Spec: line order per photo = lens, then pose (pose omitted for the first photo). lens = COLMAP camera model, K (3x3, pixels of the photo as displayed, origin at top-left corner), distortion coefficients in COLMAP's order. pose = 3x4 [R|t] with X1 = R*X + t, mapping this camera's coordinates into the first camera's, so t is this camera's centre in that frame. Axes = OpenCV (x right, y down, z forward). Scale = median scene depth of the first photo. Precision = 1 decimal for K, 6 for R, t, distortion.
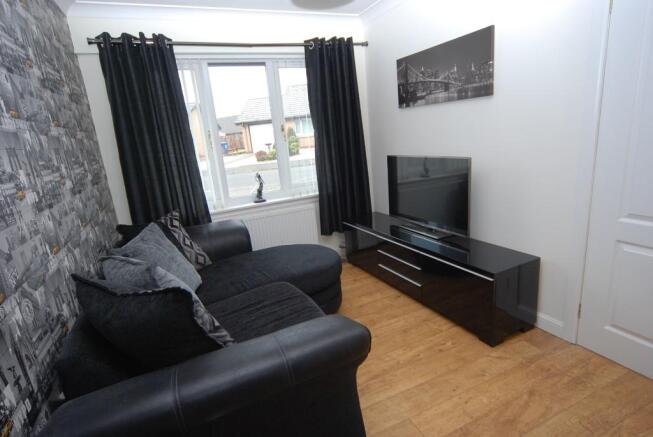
lens RADIAL K [[348.4, 0, 326.3], [0, 348.4, 222.0], [0, 0, 1]] dist [-0.001179, 0.001191]
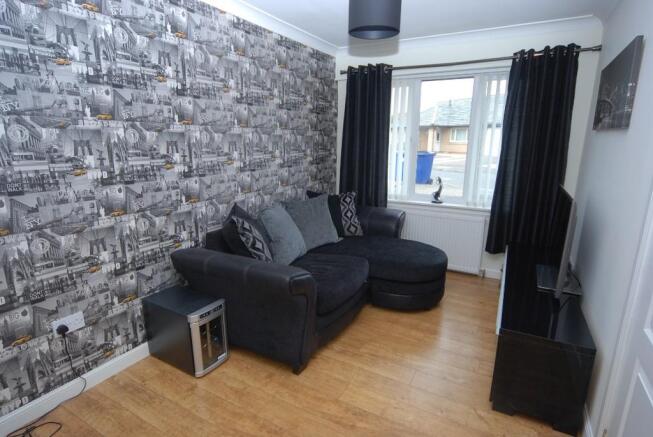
lens RADIAL K [[348.4, 0, 330.8], [0, 348.4, 222.1], [0, 0, 1]] dist [-0.001179, 0.001191]
pose [[0.597918, 0.276676, -0.752293, 0.516139], [-0.259455, 0.954816, 0.144946, -0.081003], [0.758405, 0.108520, 0.642686, 0.038257]]
